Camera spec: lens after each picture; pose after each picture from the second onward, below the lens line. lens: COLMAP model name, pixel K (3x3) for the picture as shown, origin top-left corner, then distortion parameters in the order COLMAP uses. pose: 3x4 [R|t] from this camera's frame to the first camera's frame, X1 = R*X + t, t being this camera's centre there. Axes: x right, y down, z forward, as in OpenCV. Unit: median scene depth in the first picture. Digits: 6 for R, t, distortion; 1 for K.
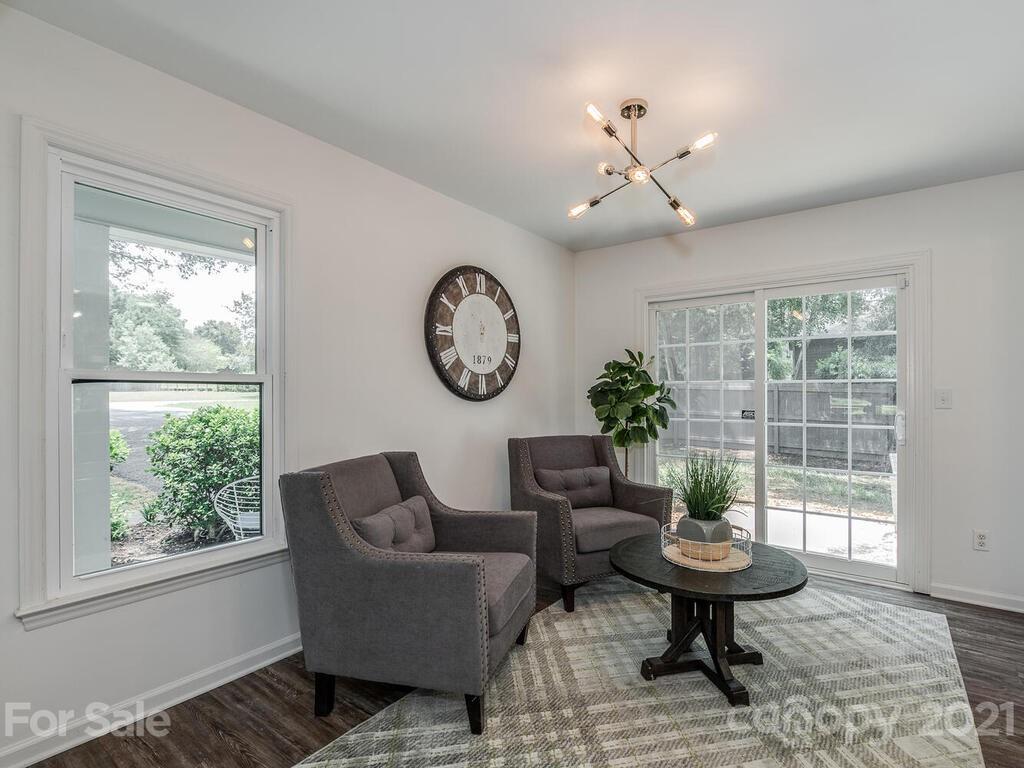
lens RADIAL K [[493.6, 0, 534.3], [0, 493.6, 392.8], [0, 0, 1]] dist [0.000521, -0.000102]
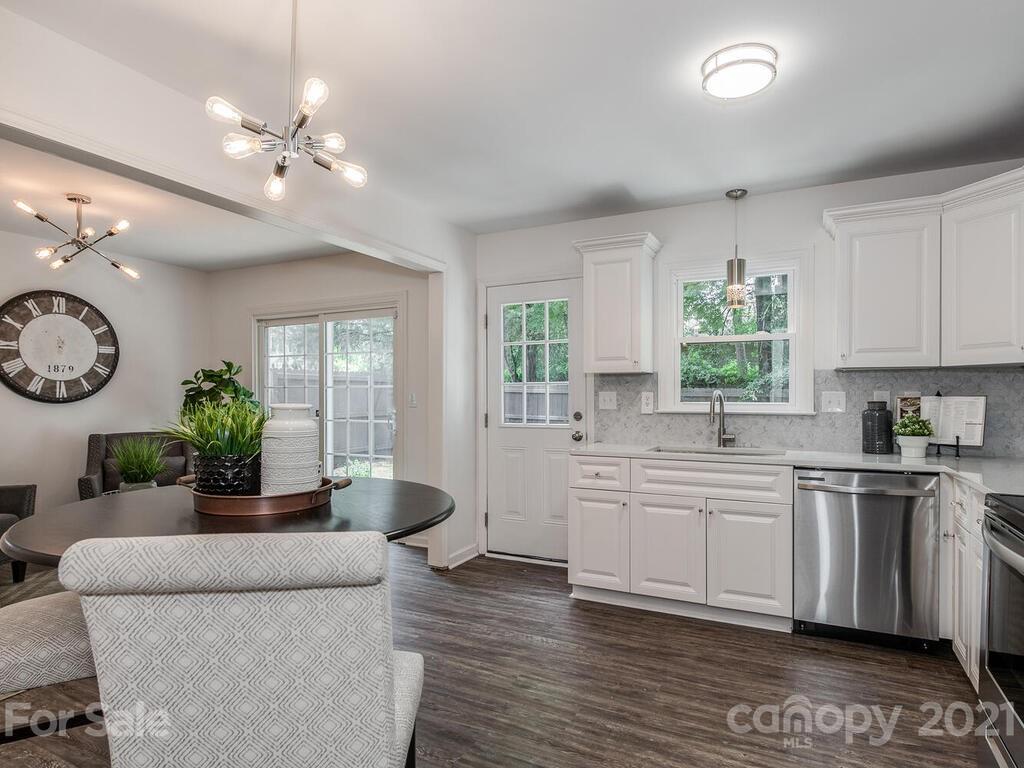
lens RADIAL K [[568.9, 0, 518.0], [0, 568.9, 396.1], [0, 0, 1]] dist [-0.001162, -0.001085]
pose [[0.986526, 0.000286, 0.163602, 0.757604], [-0.000278, 1.000000, -0.000067, -0.000495], [-0.163602, 0.000020, 0.986526, -0.536371]]
